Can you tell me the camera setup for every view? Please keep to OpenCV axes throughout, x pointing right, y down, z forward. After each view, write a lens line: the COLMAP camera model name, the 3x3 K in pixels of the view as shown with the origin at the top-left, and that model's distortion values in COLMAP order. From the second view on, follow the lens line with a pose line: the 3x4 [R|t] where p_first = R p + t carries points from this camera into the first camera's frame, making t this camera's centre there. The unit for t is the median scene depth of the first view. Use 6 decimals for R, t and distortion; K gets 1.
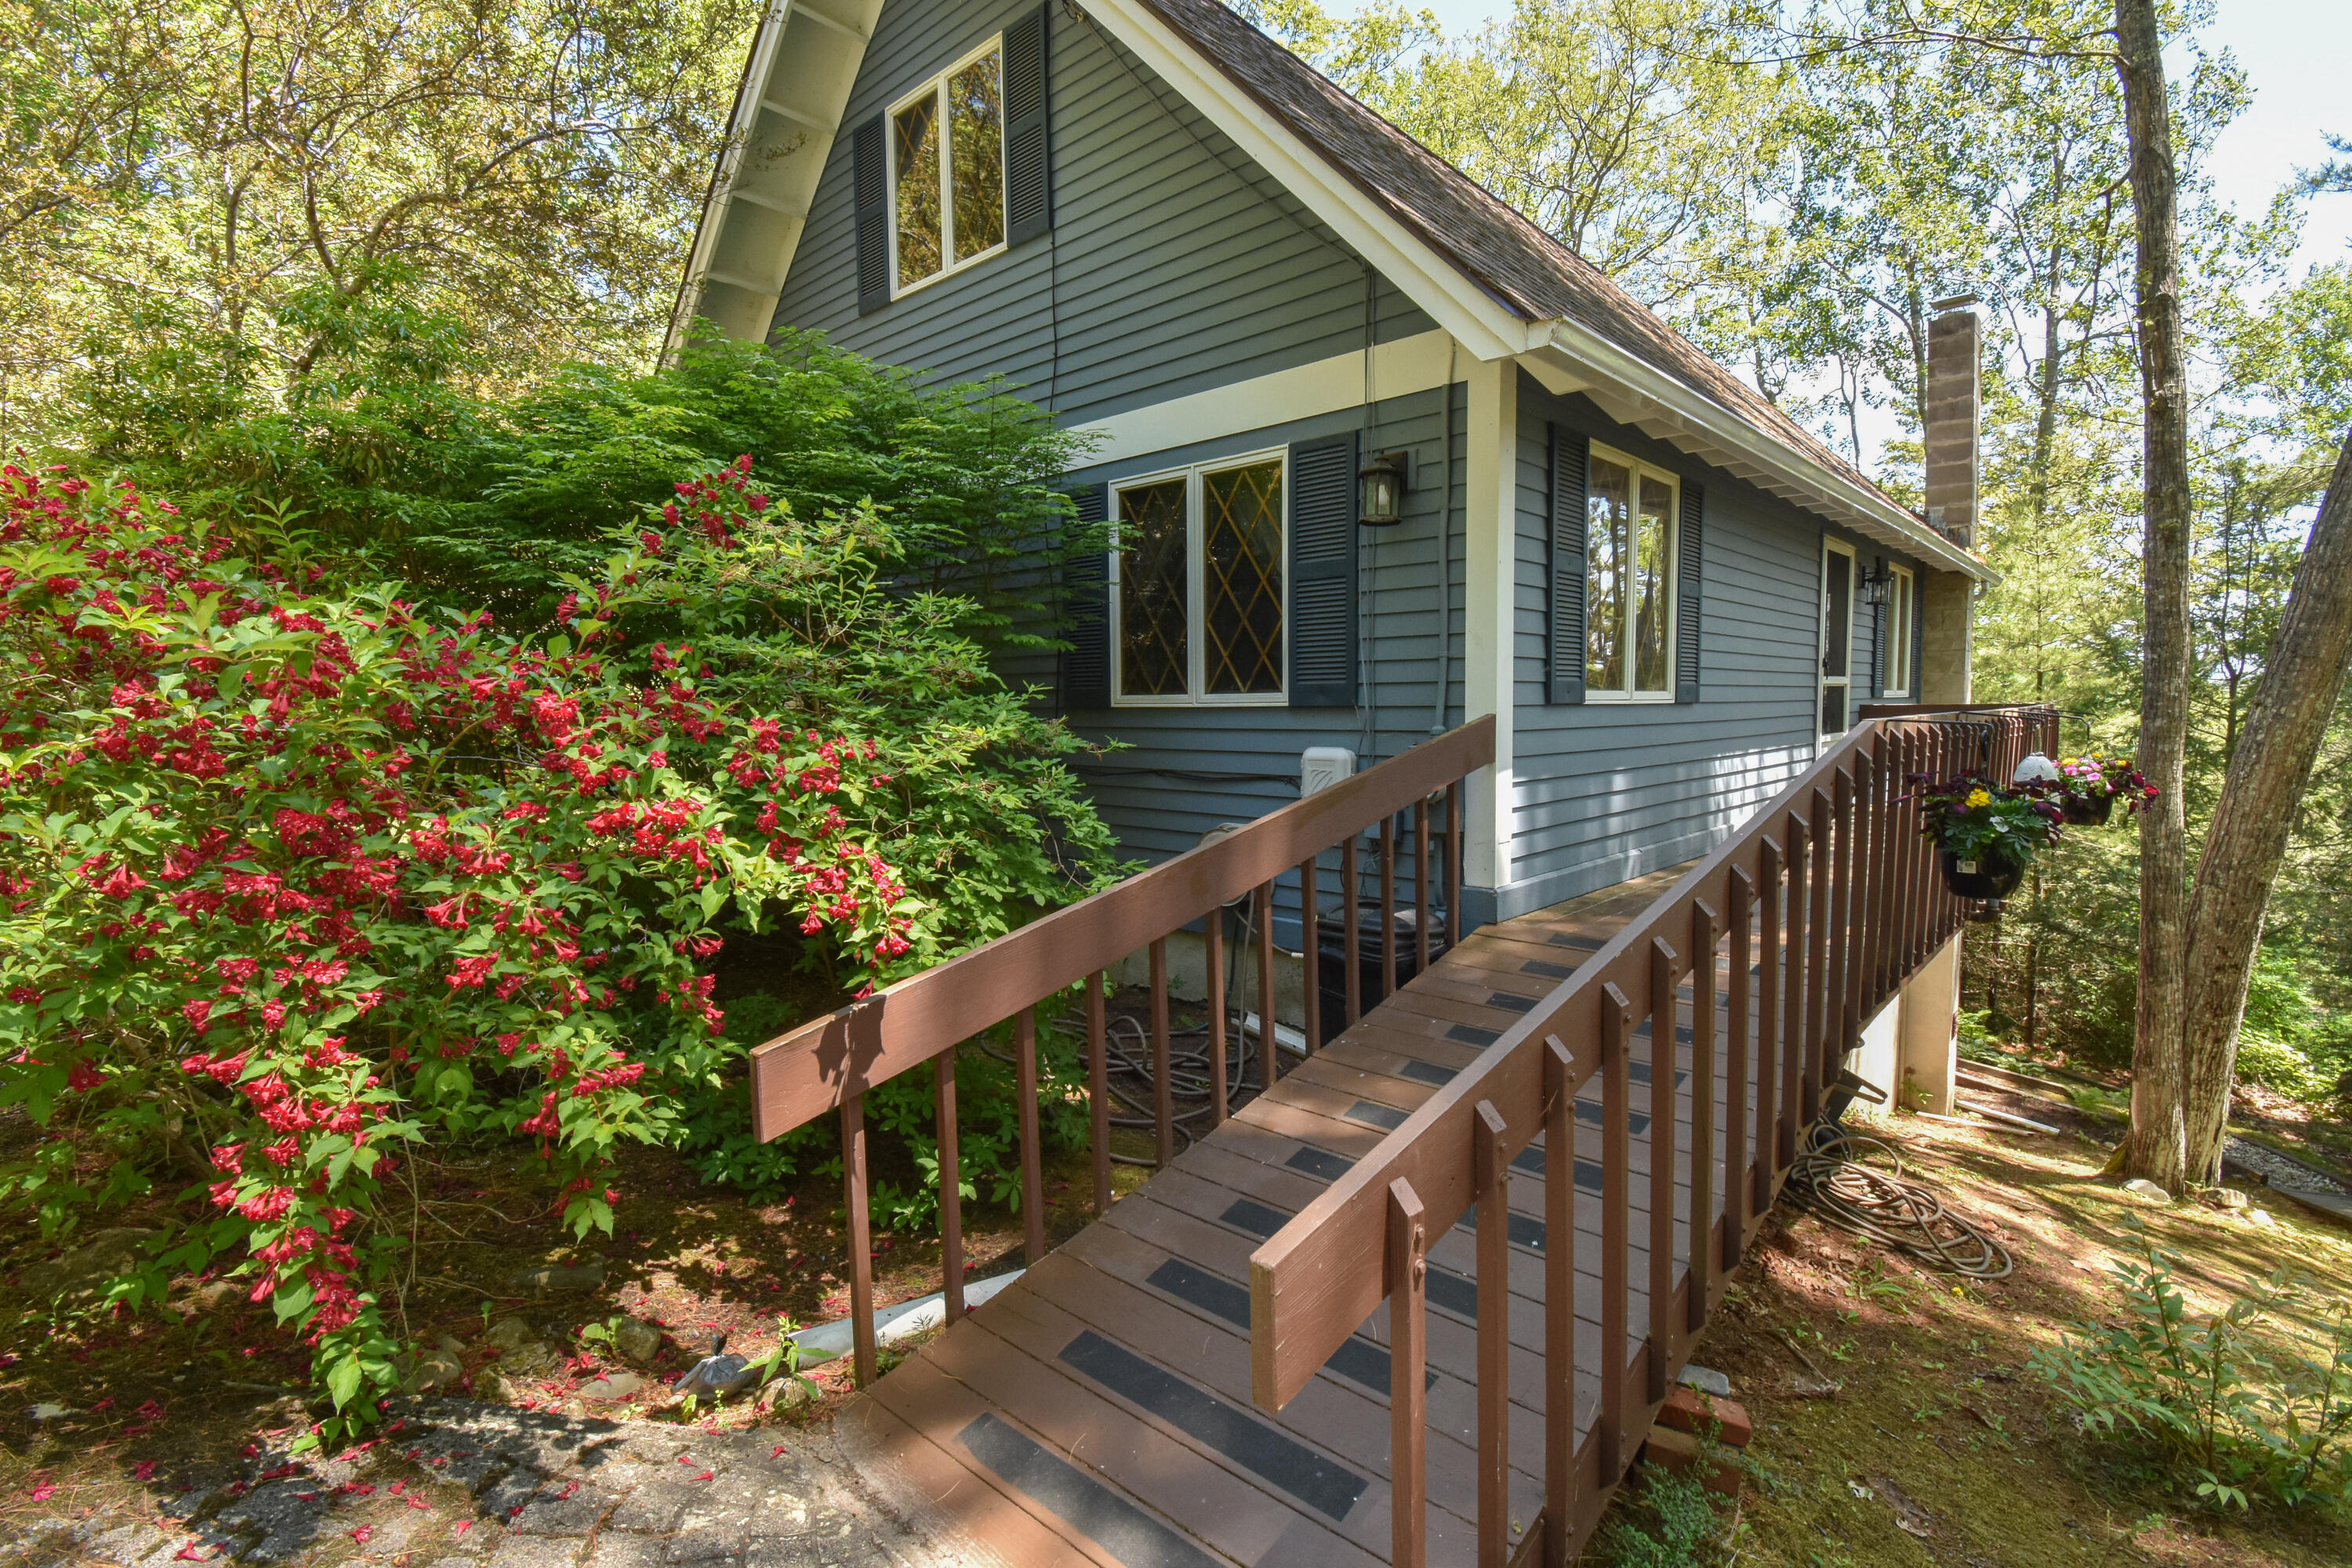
lens RADIAL K [[1095.3, 0, 1181.7], [0, 1095.3, 774.6], [0, 0, 1]] dist [0.021483, -0.027237]
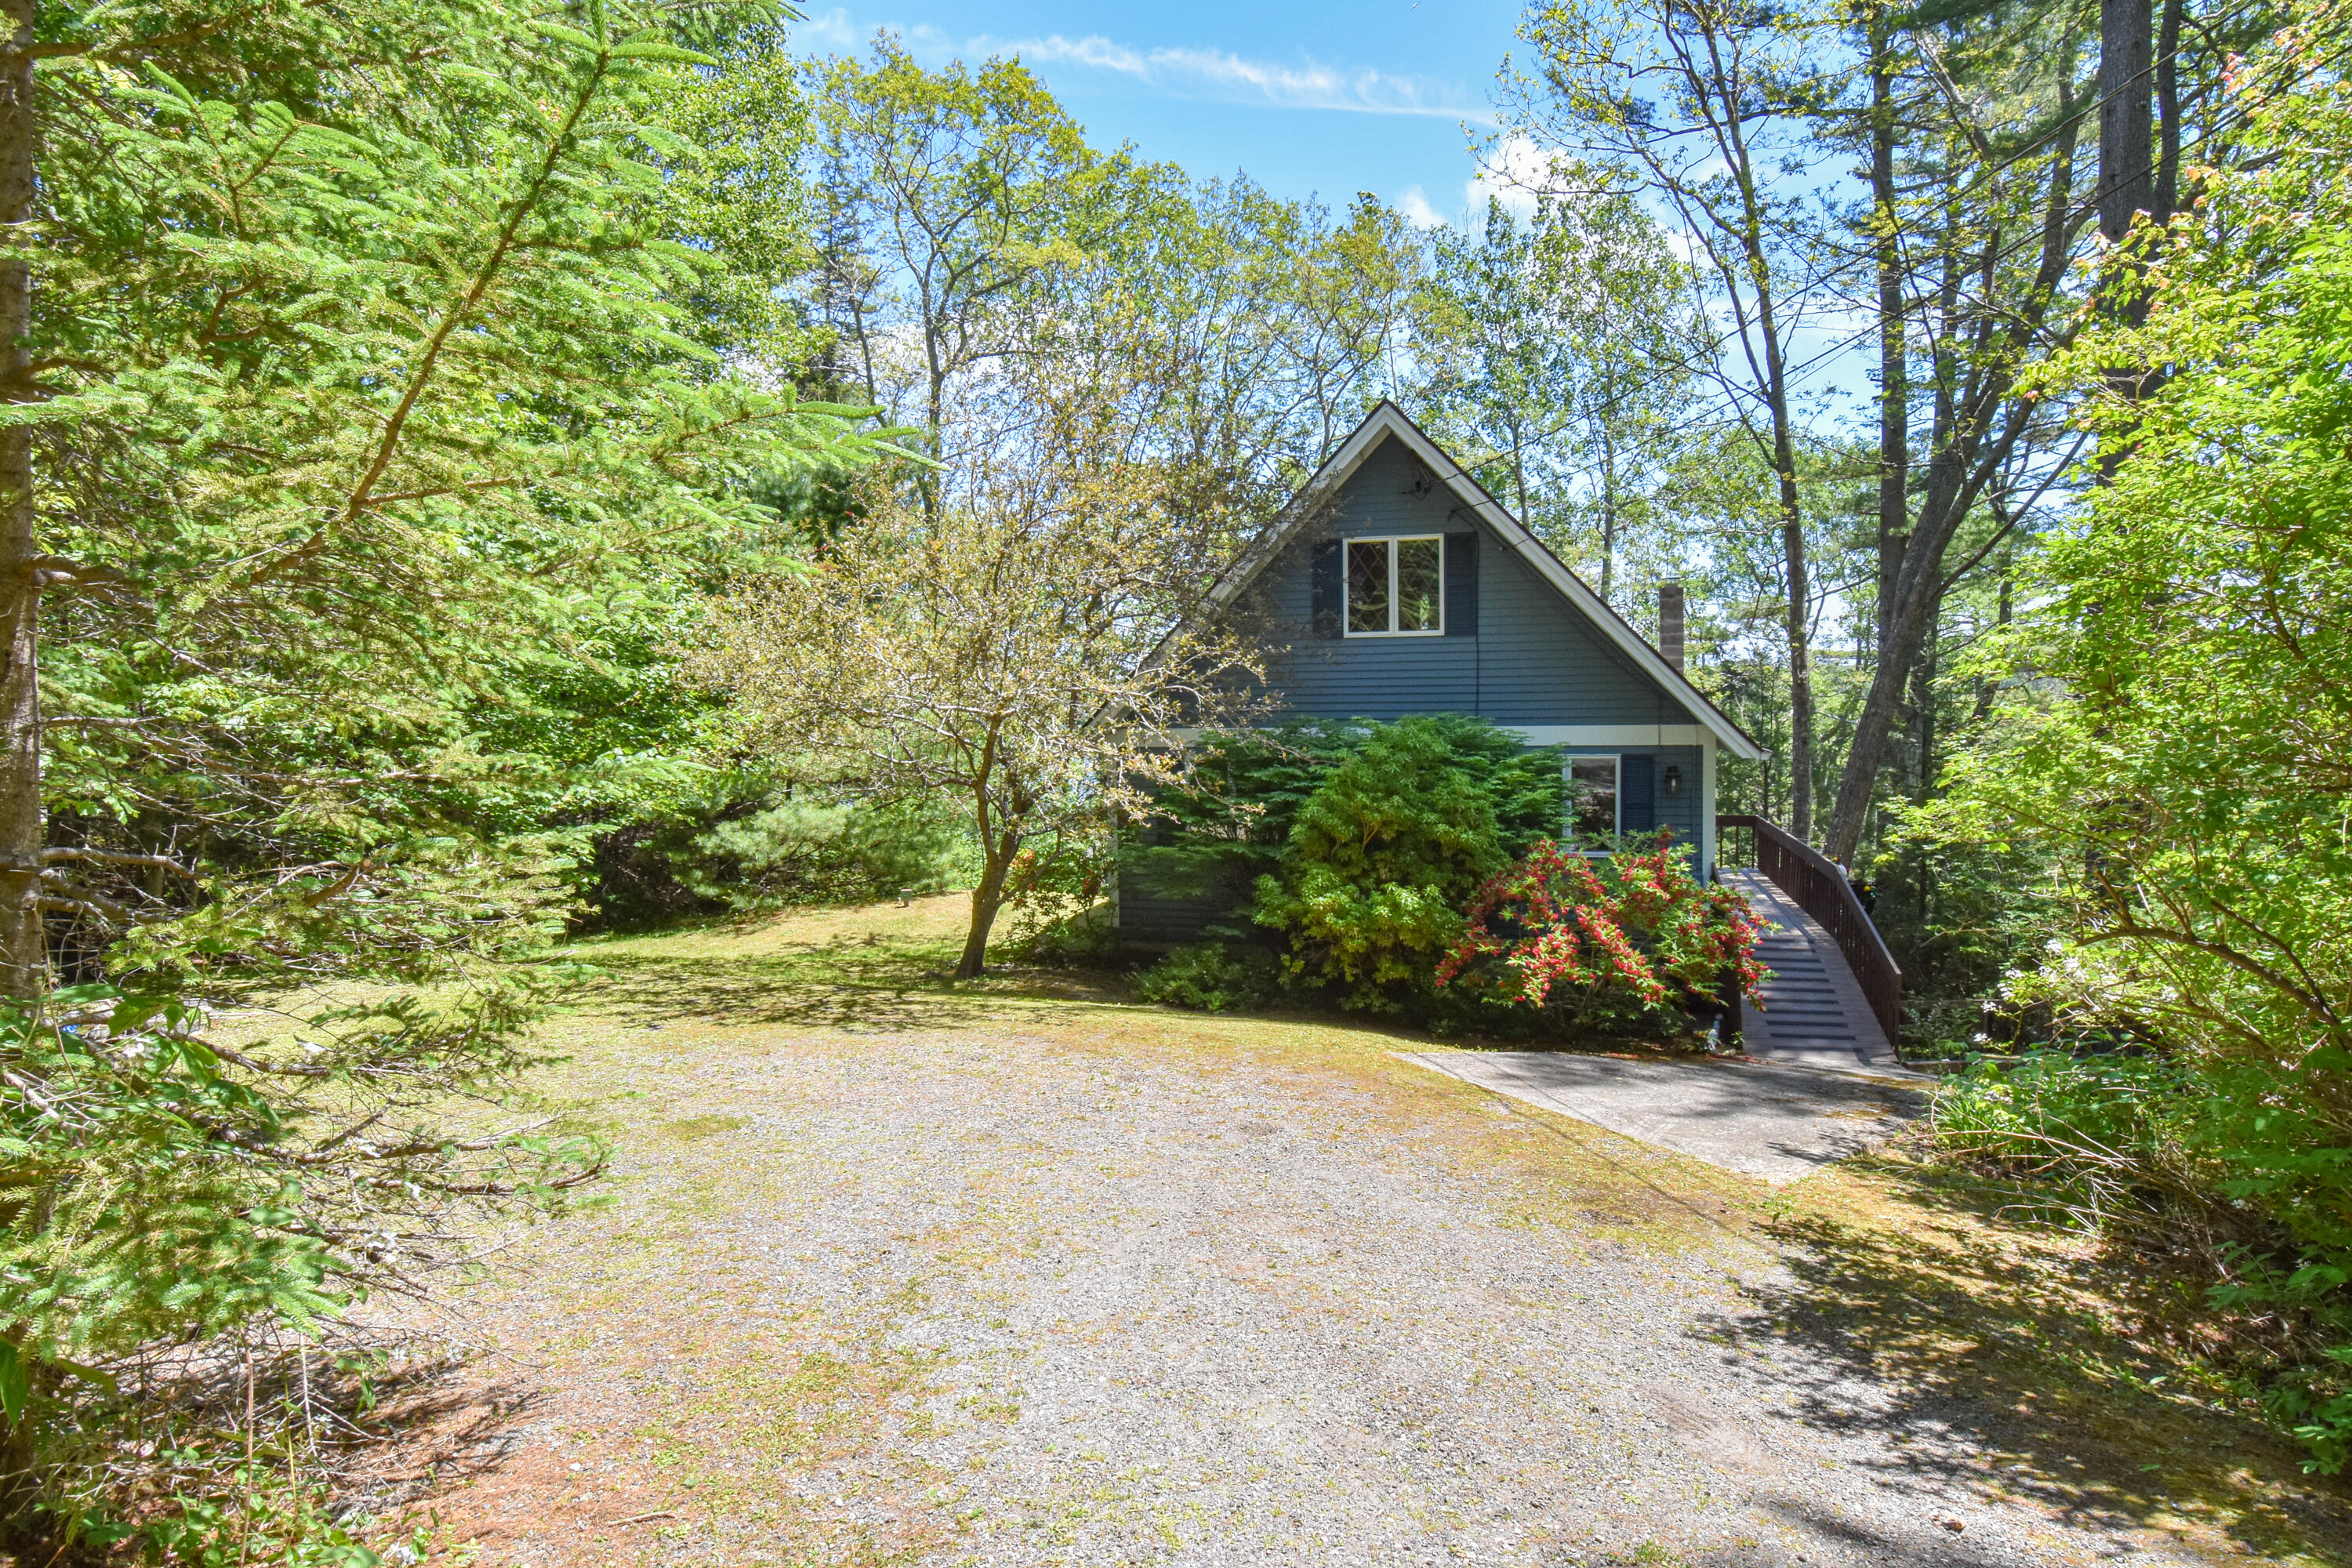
lens RADIAL K [[1366.8, 0, 1186.1], [0, 1366.8, 771.3], [0, 0, 1]] dist [0.001516, -0.013576]
pose [[0.891194, -0.023851, 0.452995, -2.185500], [0.031244, 0.999473, -0.008843, -0.262154], [-0.452545, 0.022034, 0.891469, -1.328721]]
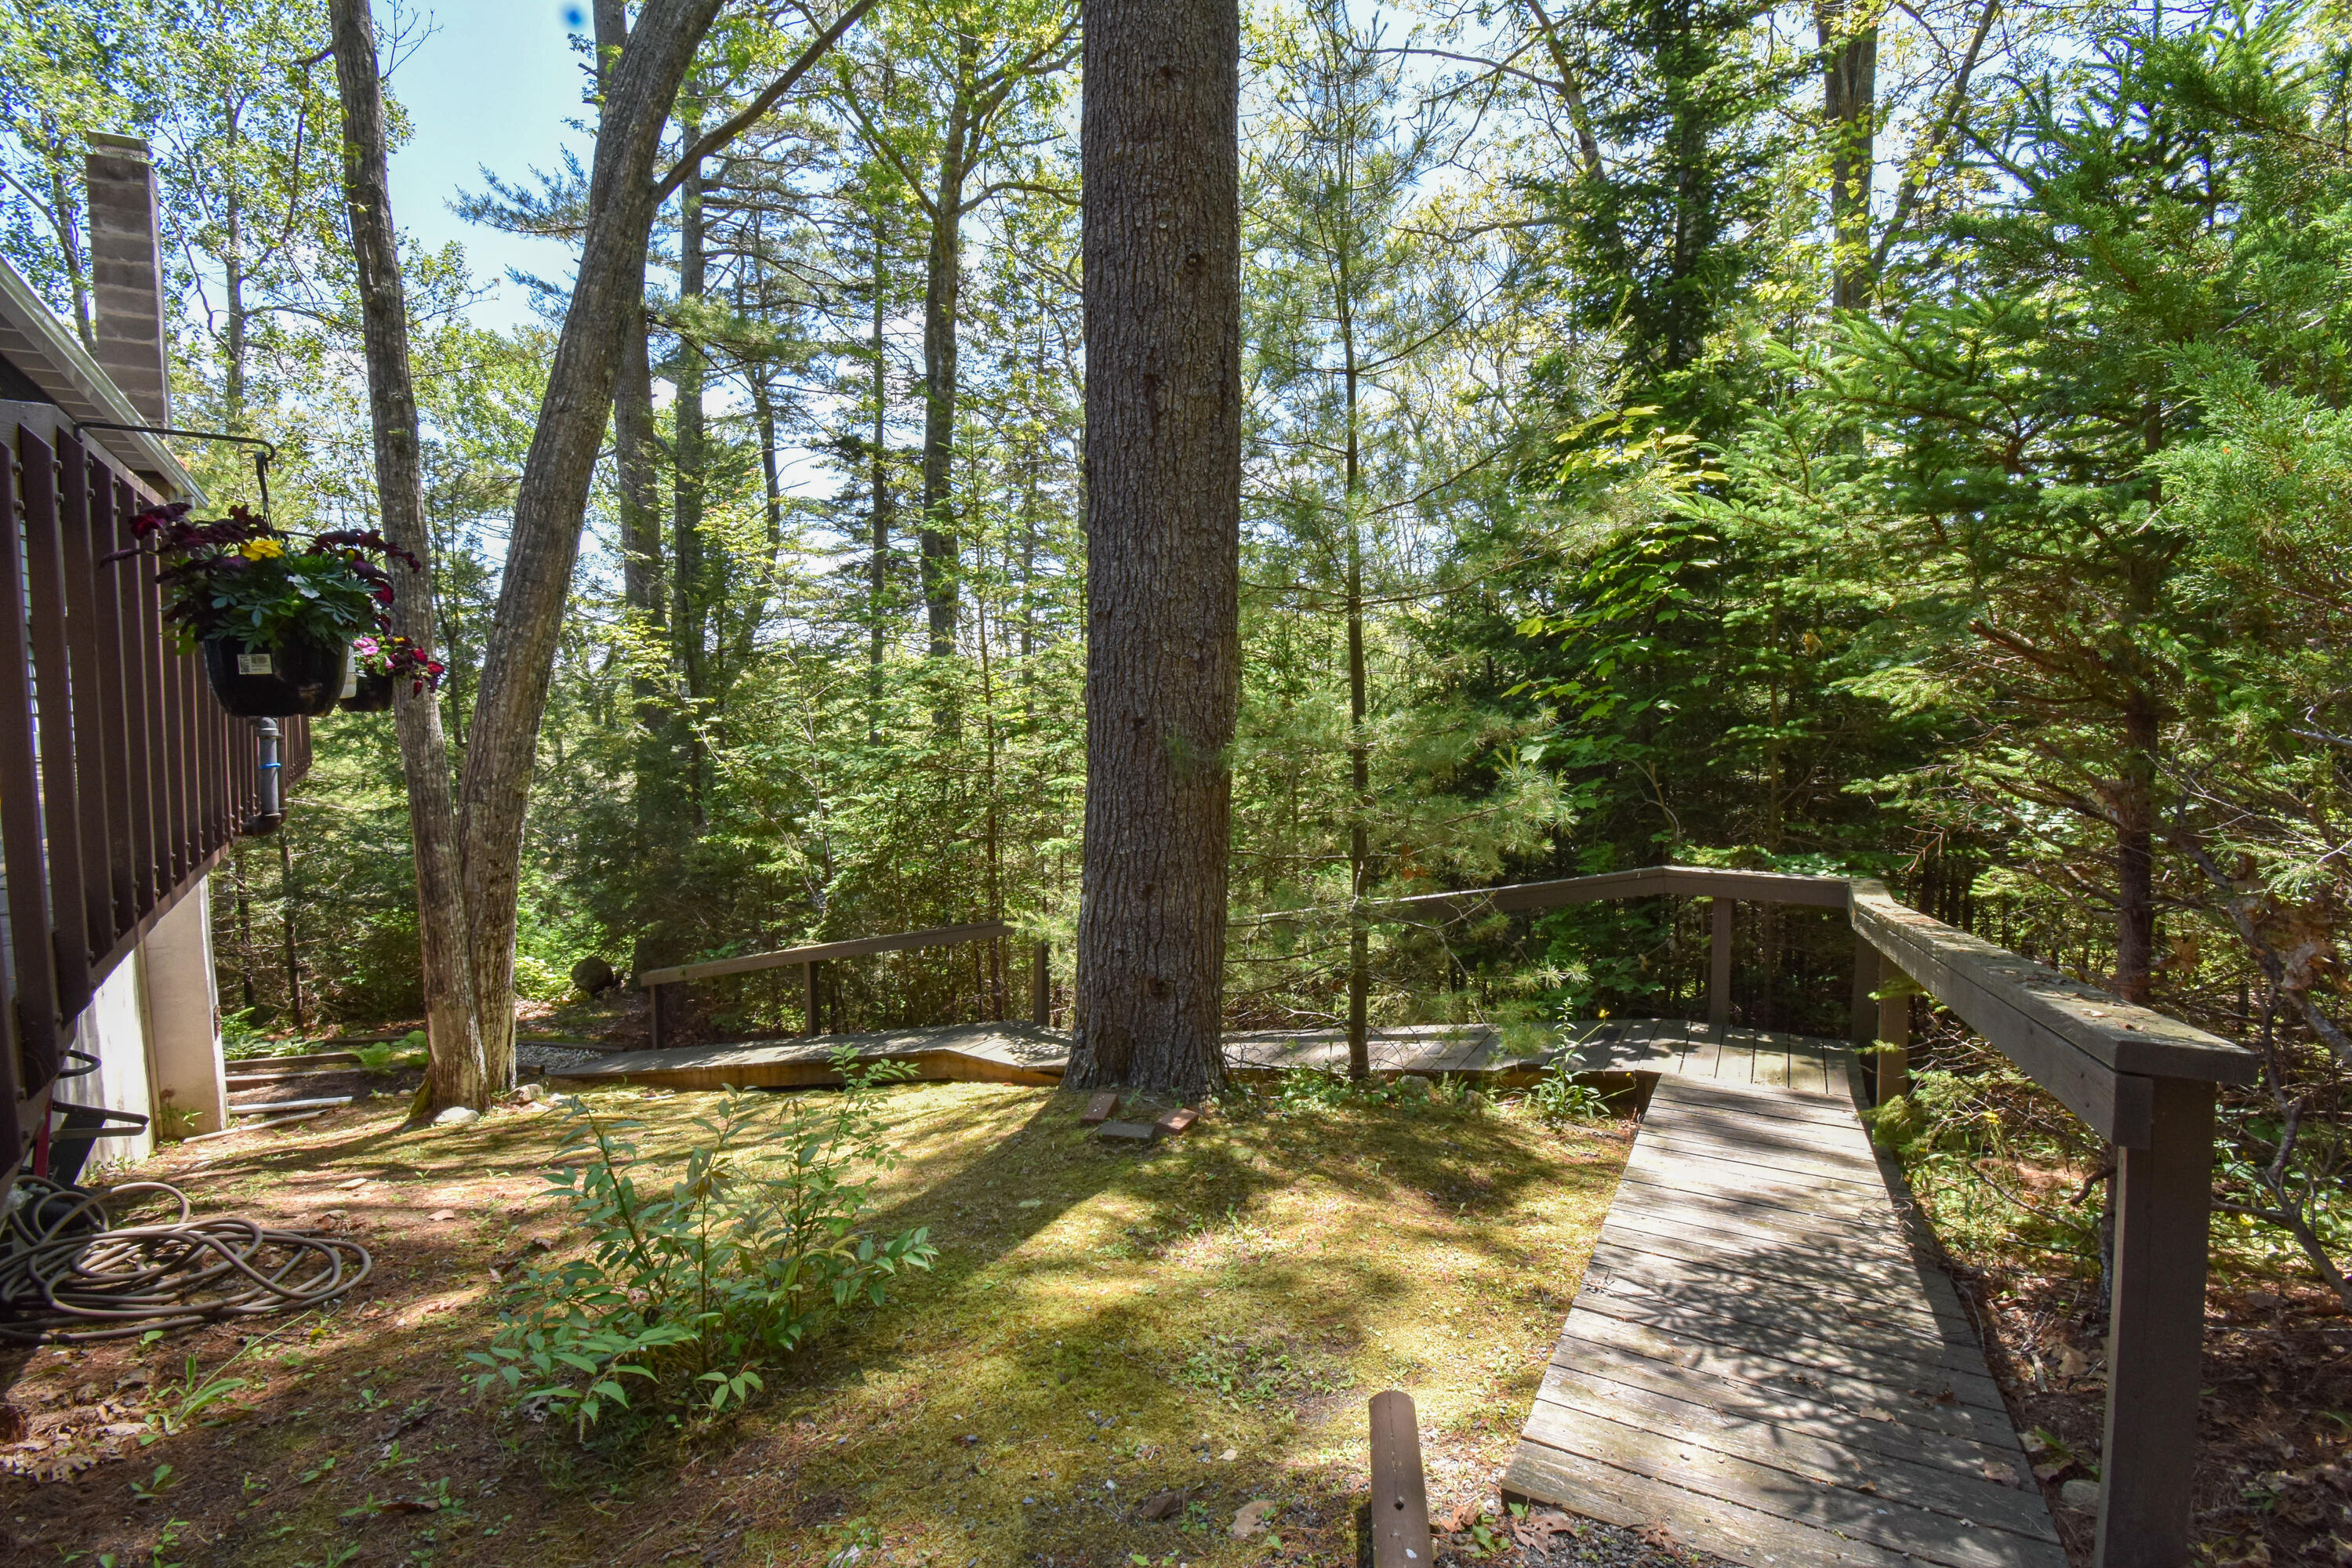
lens RADIAL K [[1030.6, 0, 1202.5], [0, 1030.6, 780.1], [0, 0, 1]] dist [-0.001803, -0.014920]
pose [[0.157161, -0.078684, 0.984433, 0.159237], [0.069442, 0.995234, 0.068461, 0.097983], [-0.985129, 0.057602, 0.161876, 0.266130]]
